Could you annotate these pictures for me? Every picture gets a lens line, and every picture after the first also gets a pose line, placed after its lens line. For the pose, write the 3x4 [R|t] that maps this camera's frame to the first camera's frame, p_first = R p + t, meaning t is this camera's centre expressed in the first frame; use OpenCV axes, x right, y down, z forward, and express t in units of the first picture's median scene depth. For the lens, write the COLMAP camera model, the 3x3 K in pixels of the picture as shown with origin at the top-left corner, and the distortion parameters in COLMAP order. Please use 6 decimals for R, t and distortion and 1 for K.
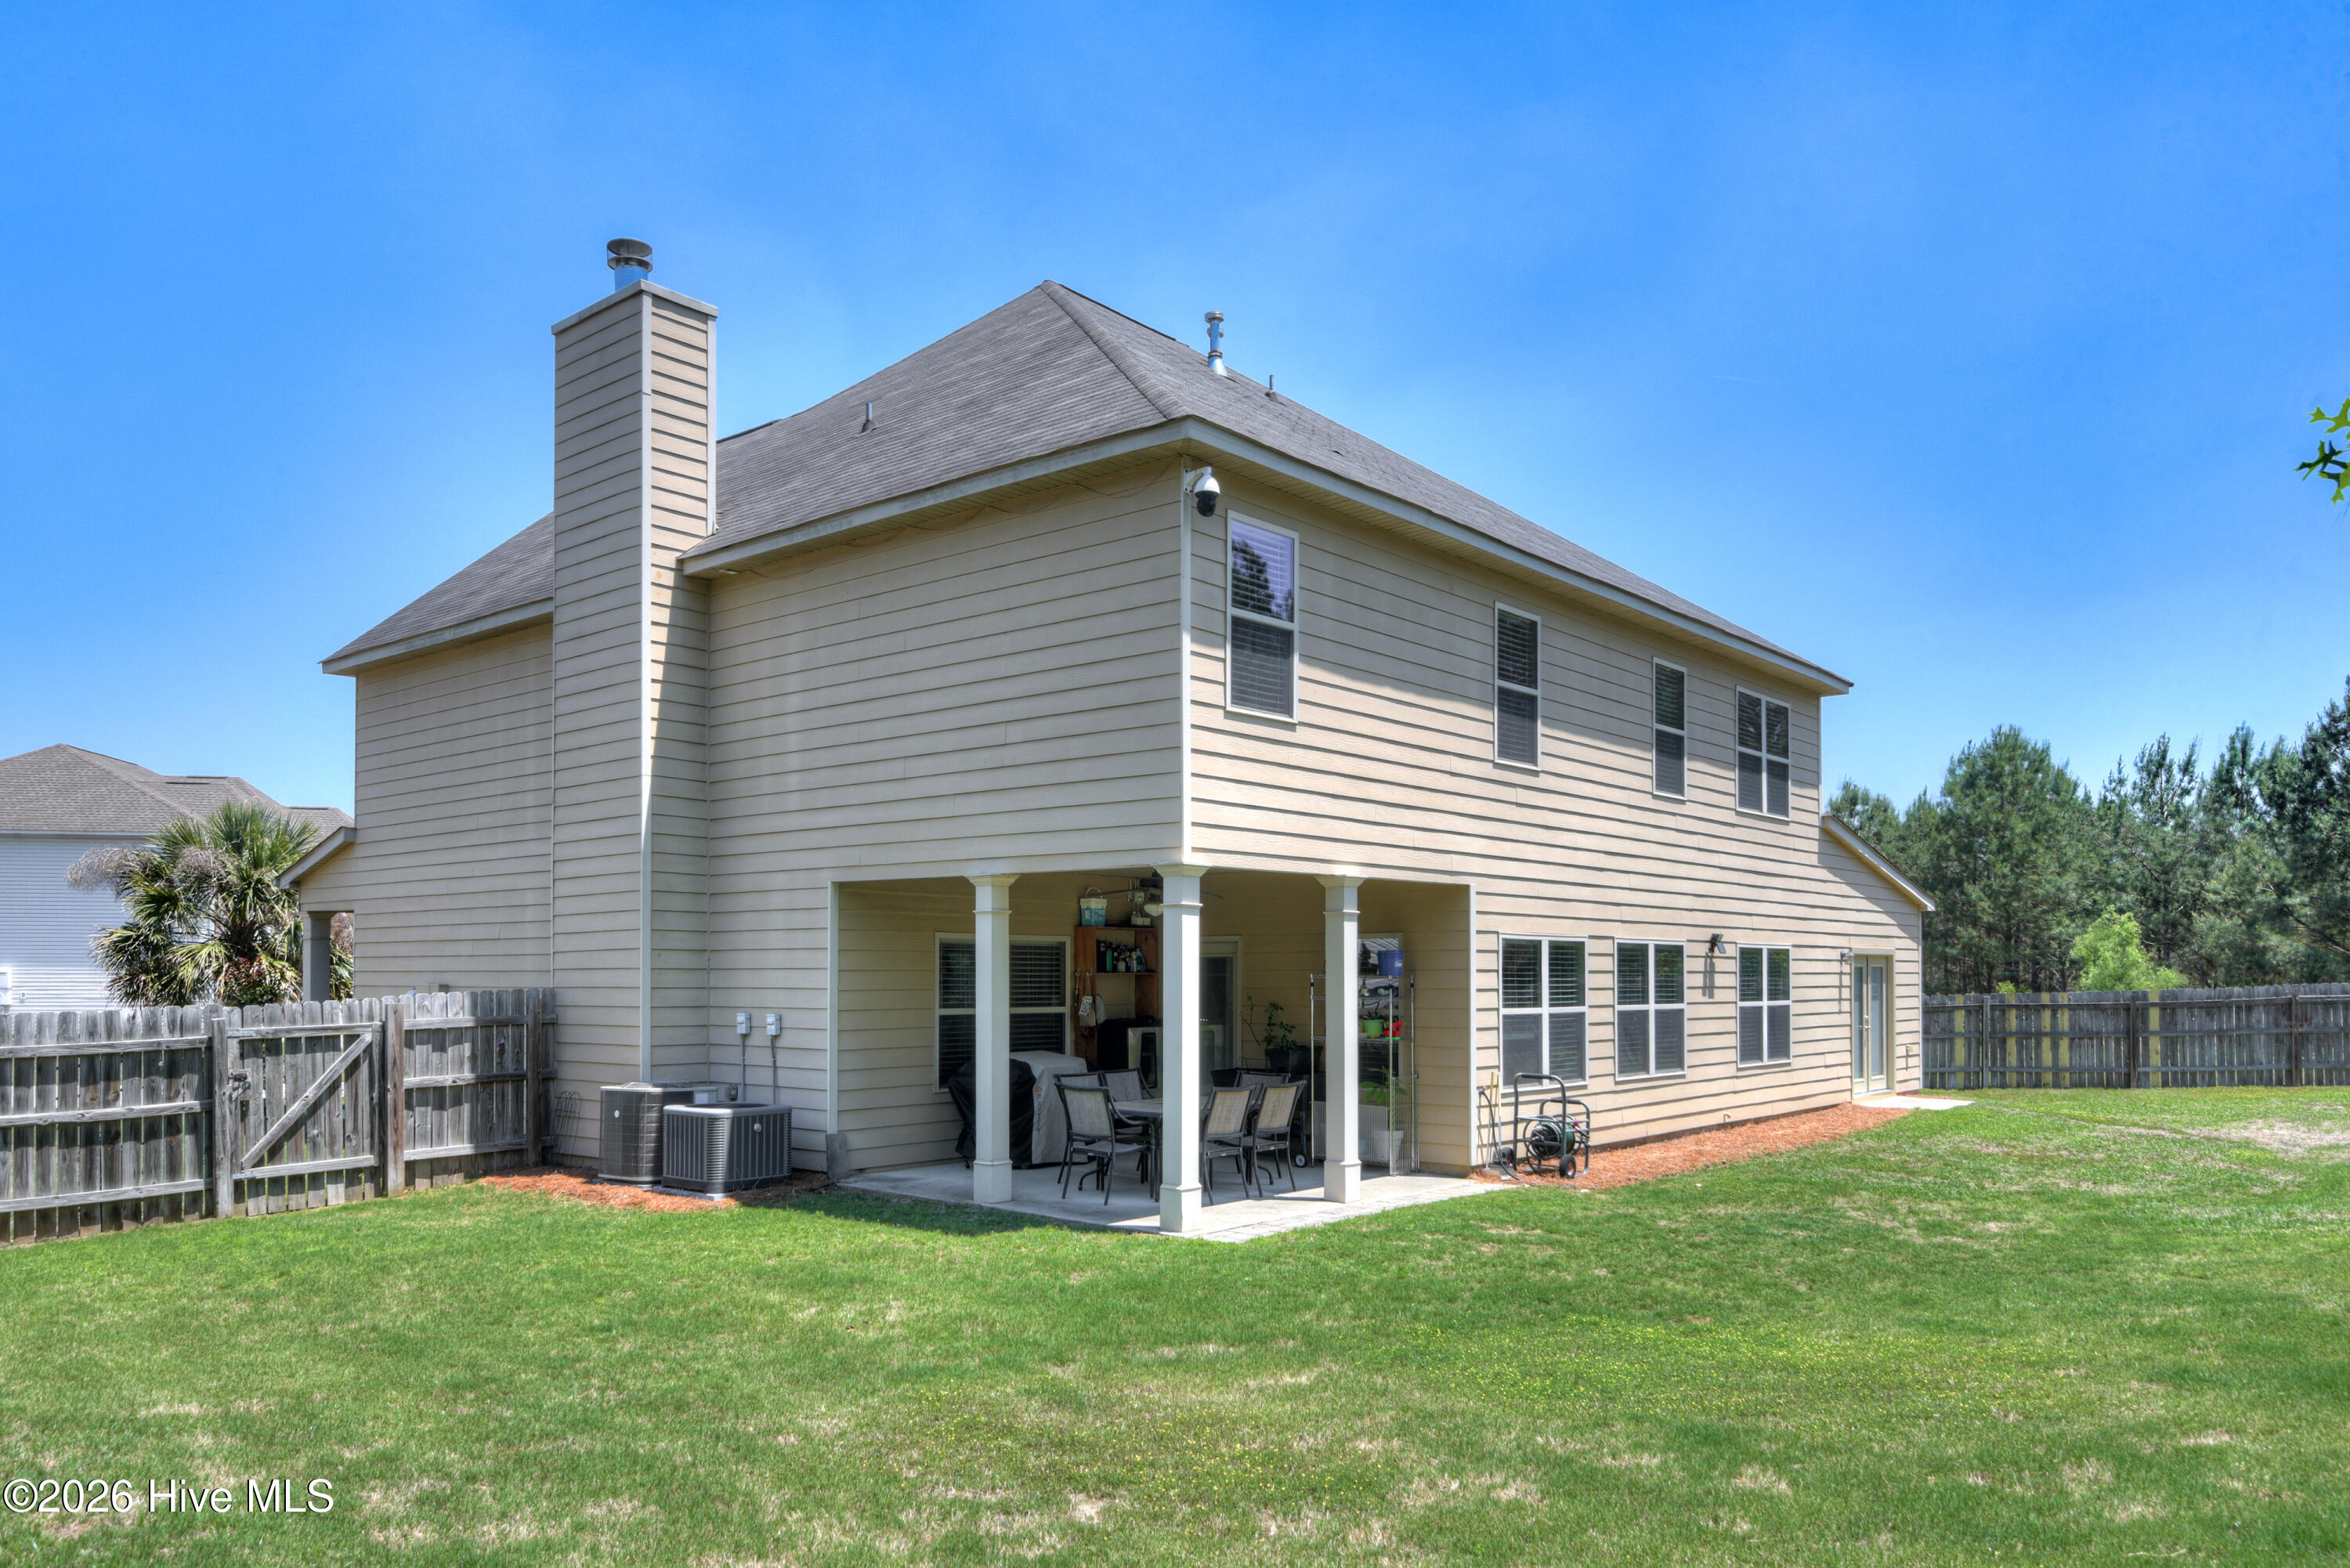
lens RADIAL K [[1638.8, 0, 1180.5], [0, 1638.8, 939.4], [0, 0, 1]] dist [0.031955, -0.000229]
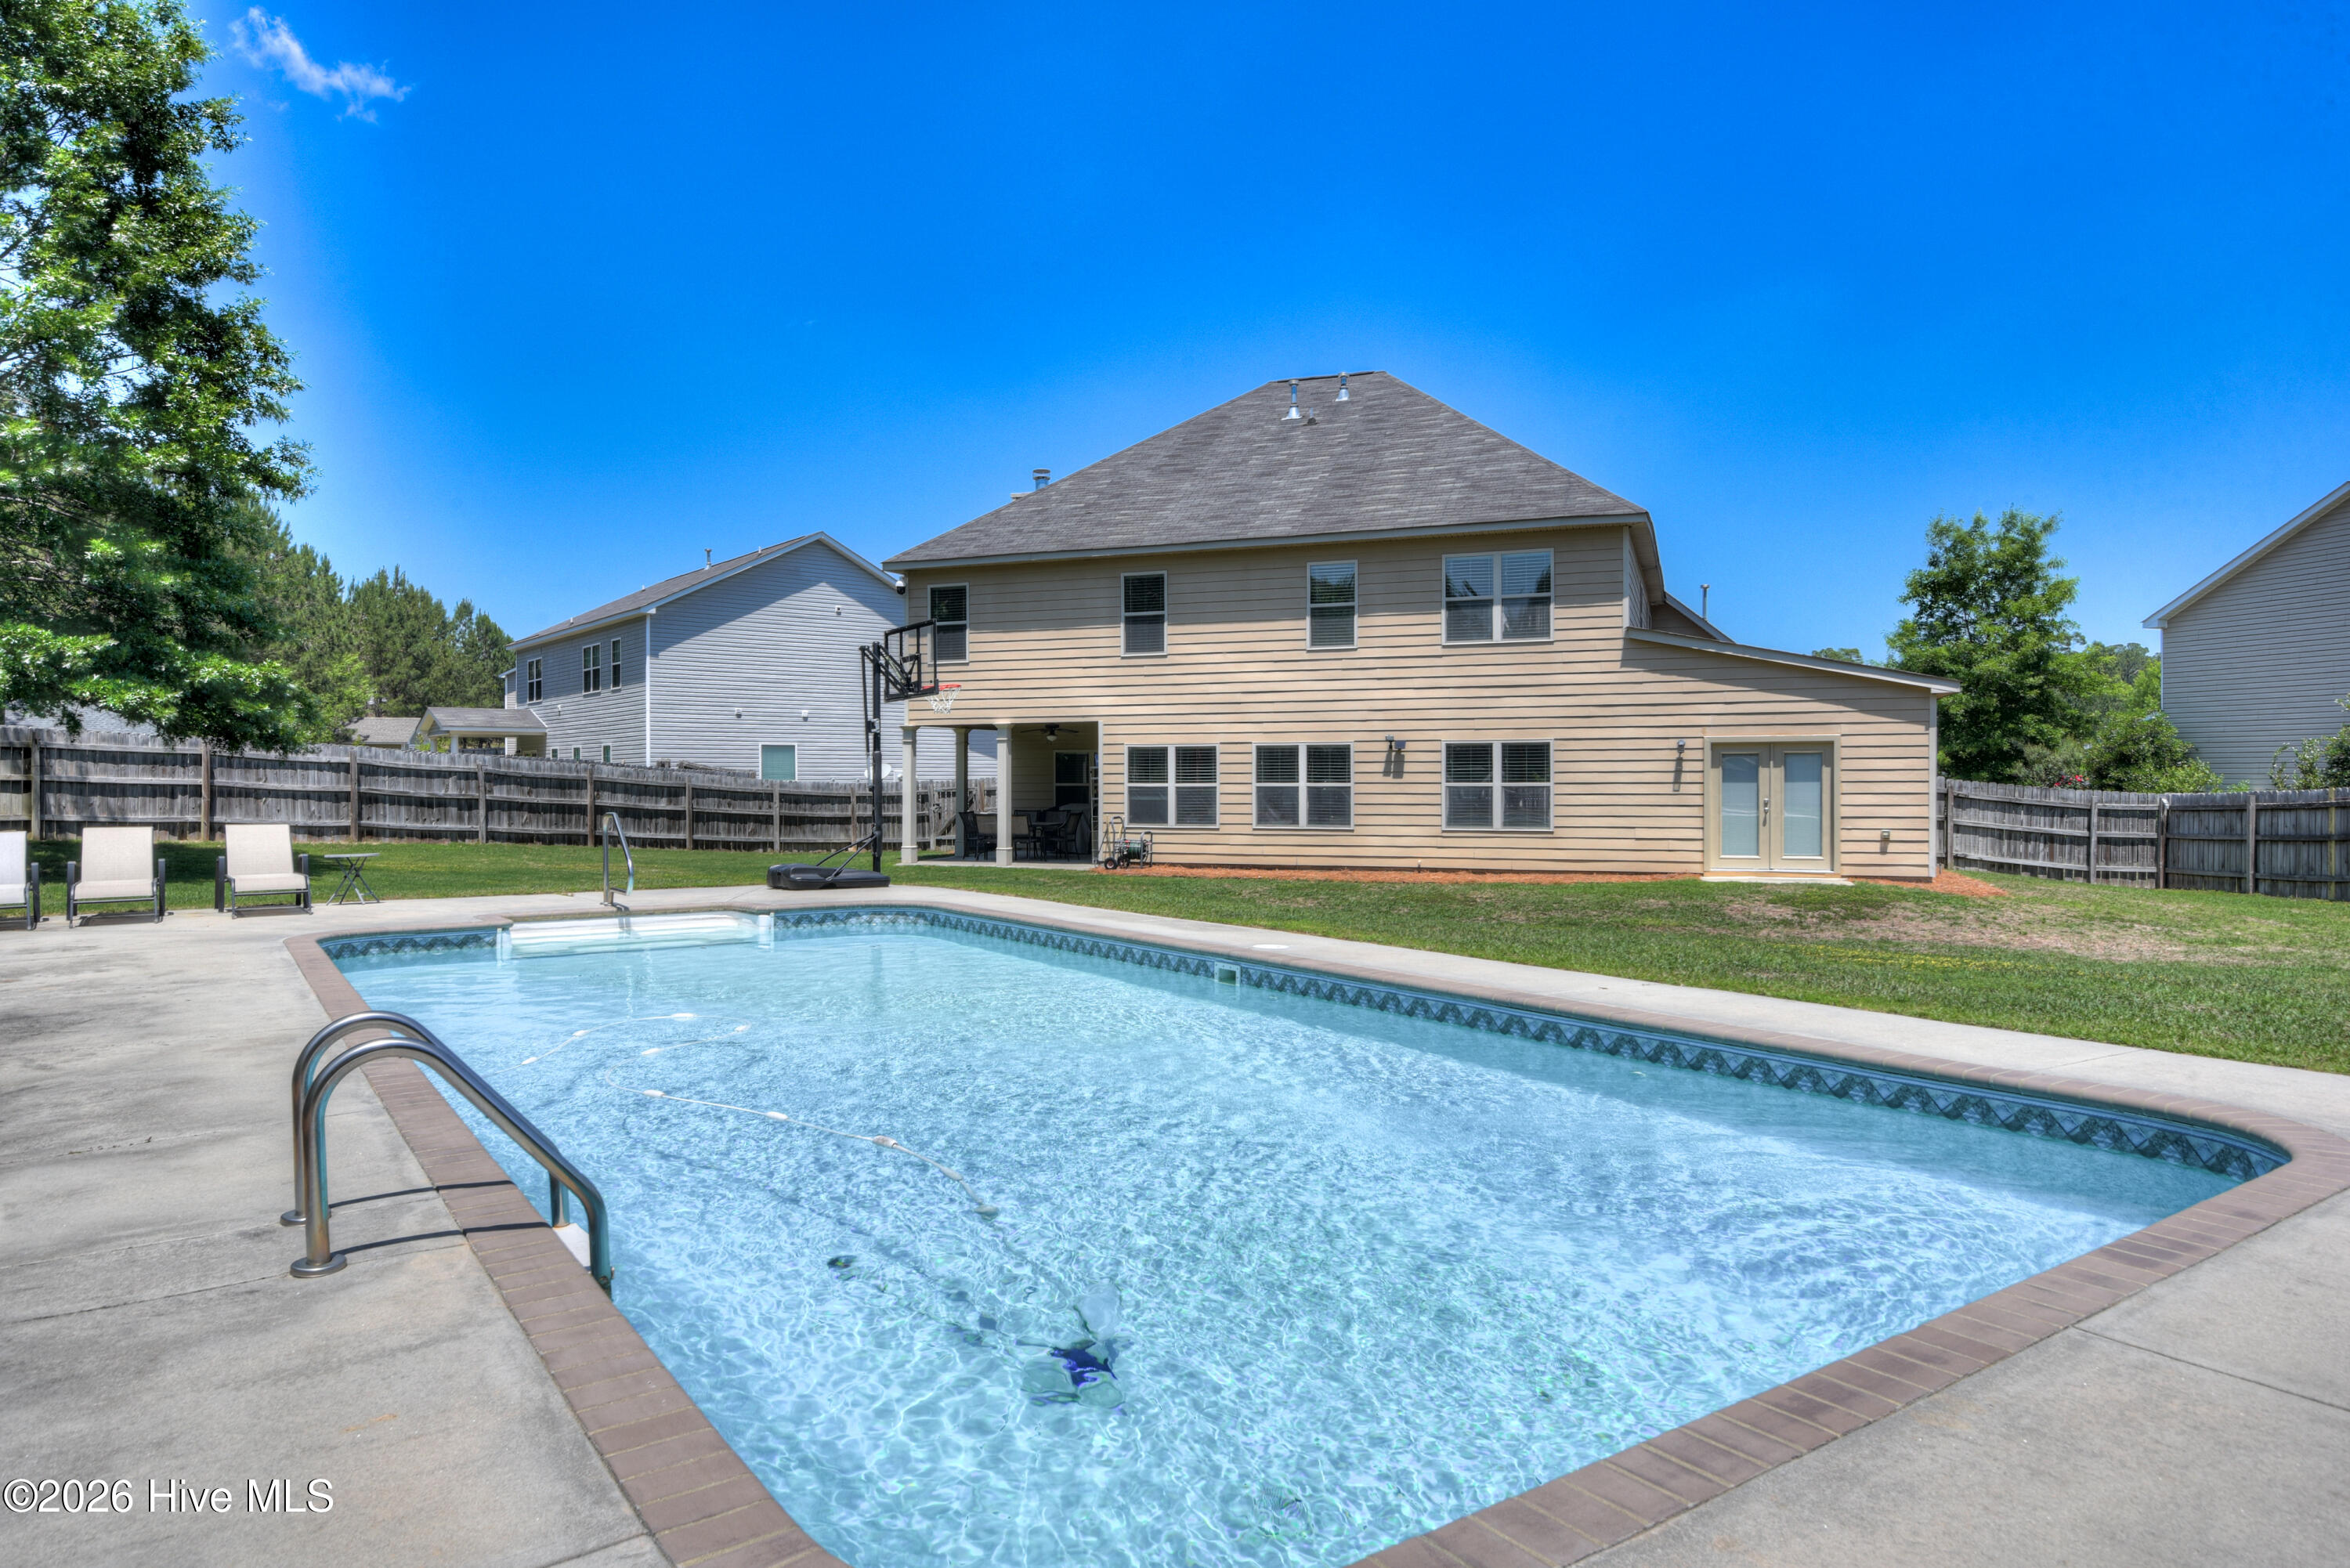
lens RADIAL K [[1422.2, 0, 1175.0], [0, 1422.2, 784.0], [0, 0, 1]] dist [0.009136, -0.000558]
pose [[0.336501, 0.001889, -0.941681, 1.710657], [0.024640, 0.999638, 0.010811, 0.024992], [0.941361, -0.026841, 0.336332, 0.467765]]
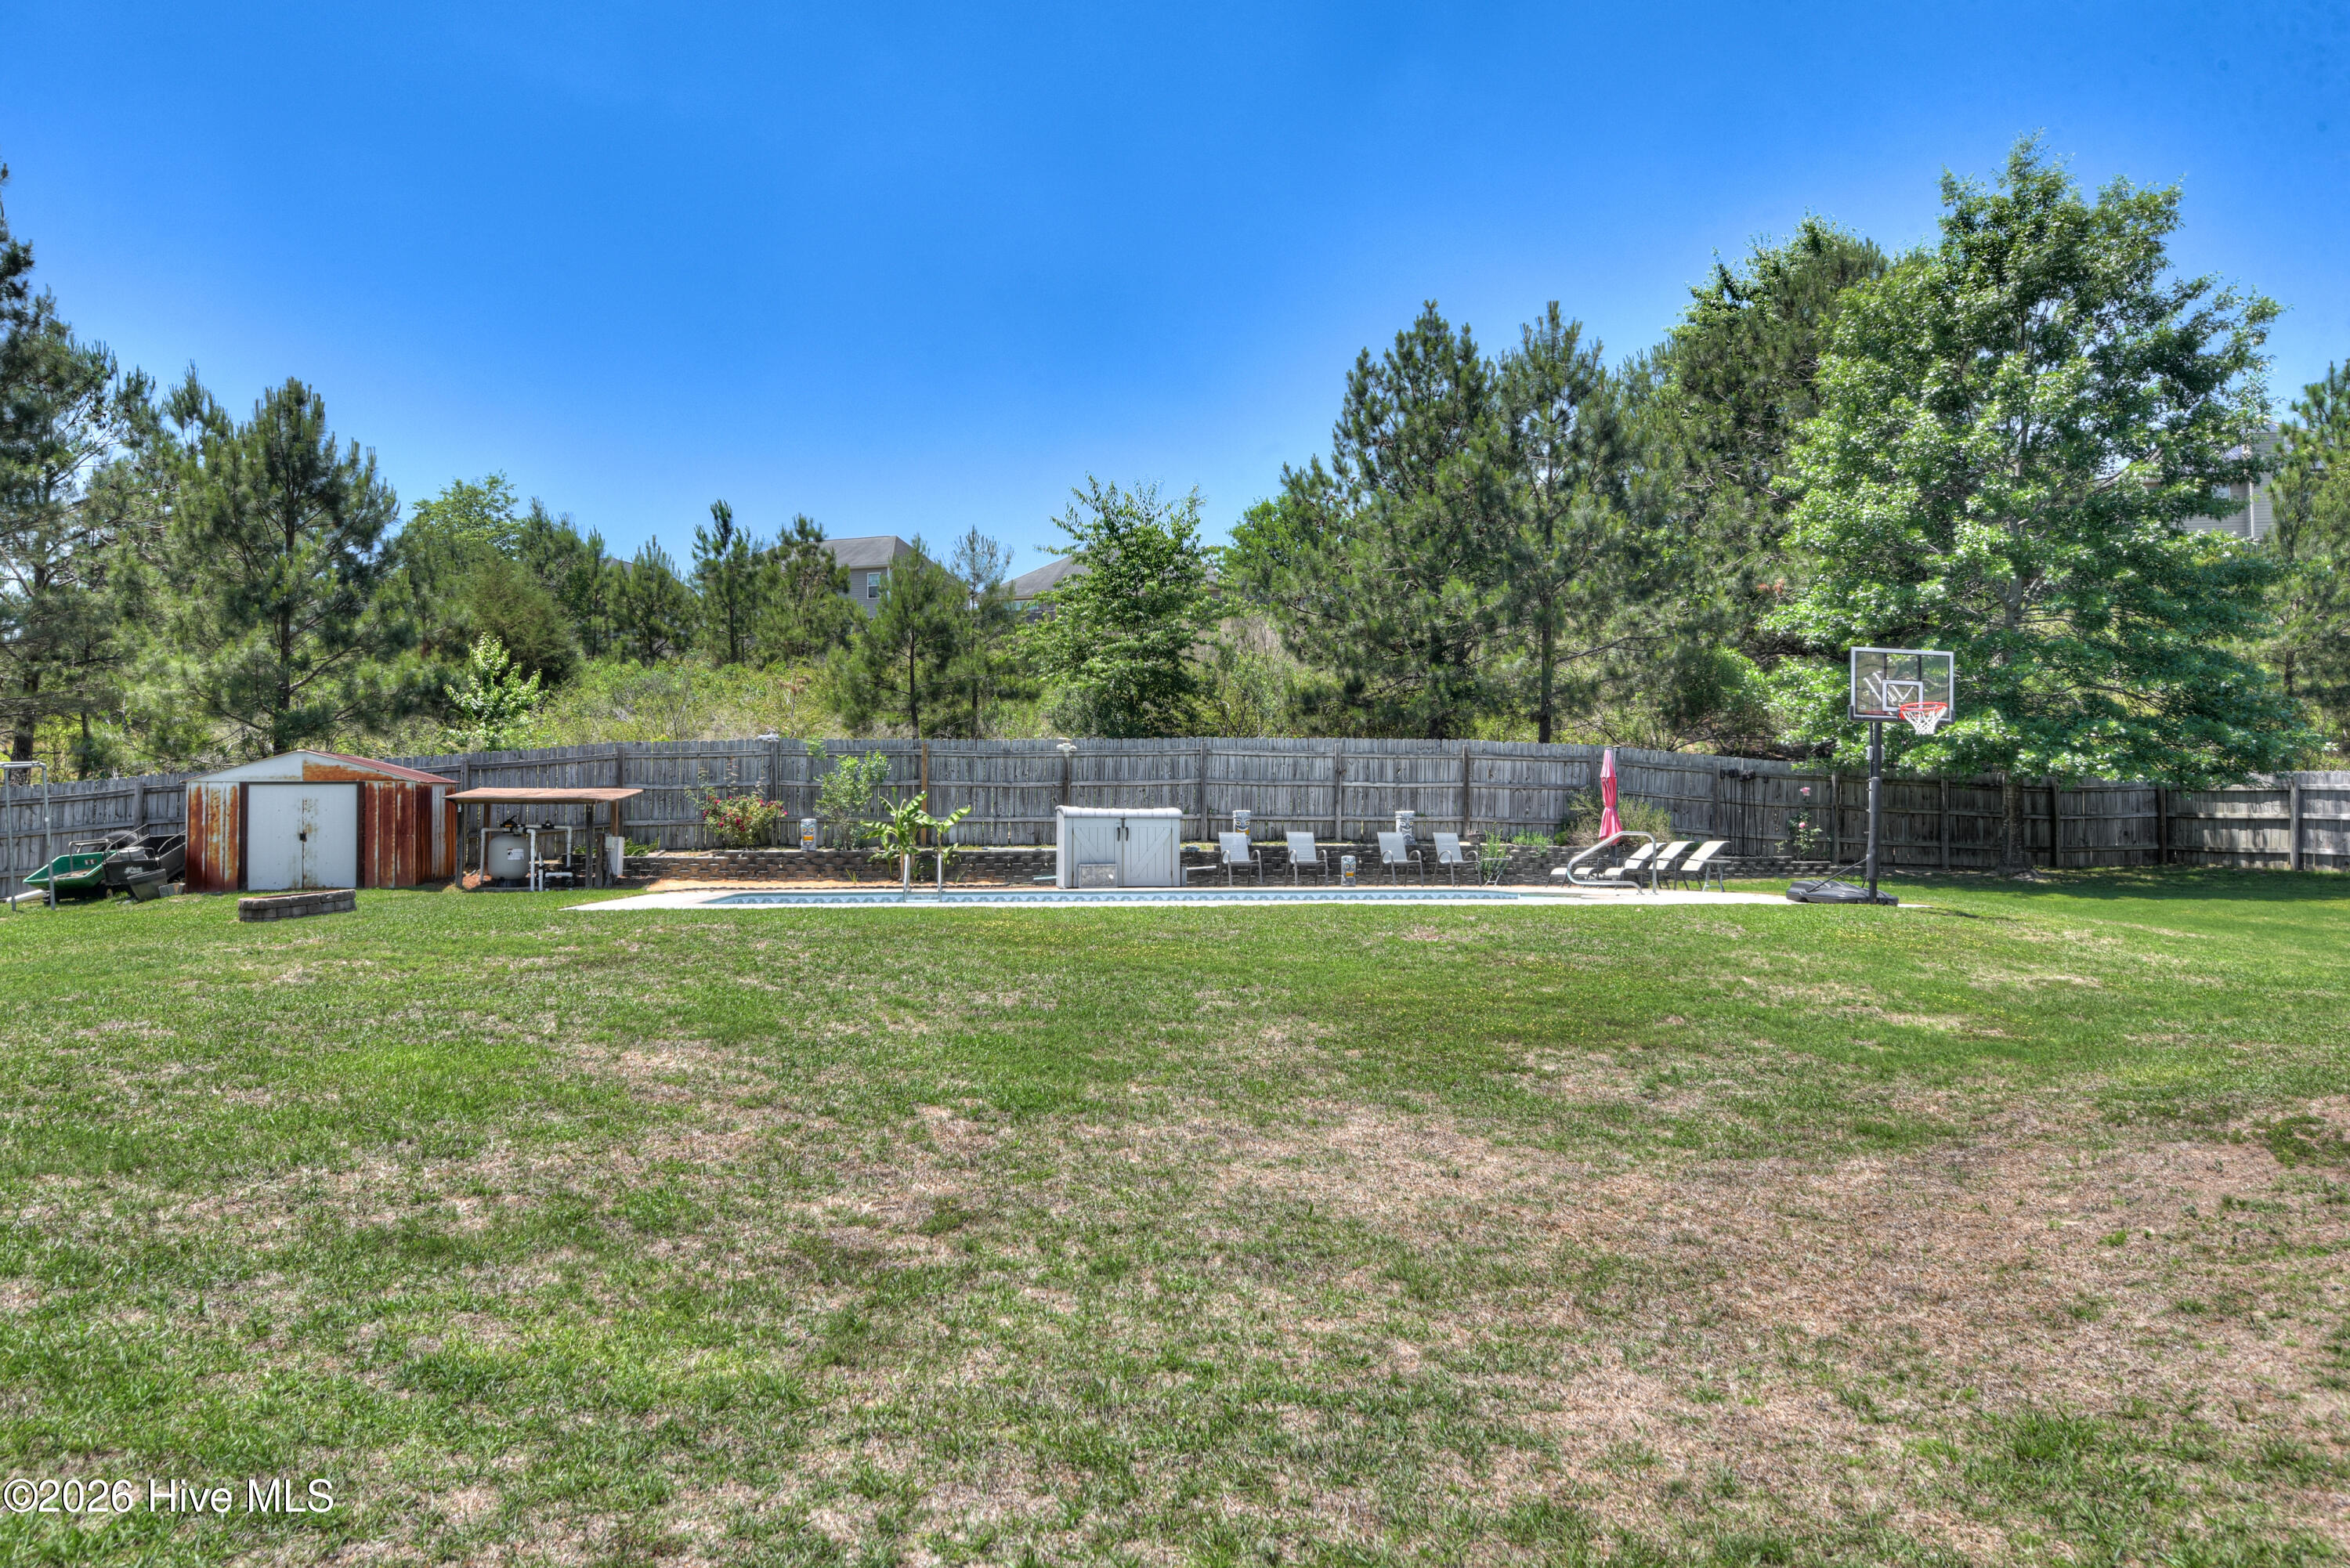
lens RADIAL K [[1600.1, 0, 1175.0], [0, 1600.1, 784.0], [0, 0, 1]] dist [0.030689, -0.038885]
pose [[-0.993865, 0.002980, 0.110557, 1.080721], [-0.003843, 0.998103, -0.061450, 0.086604], [-0.110530, -0.061498, -0.991968, 1.835443]]
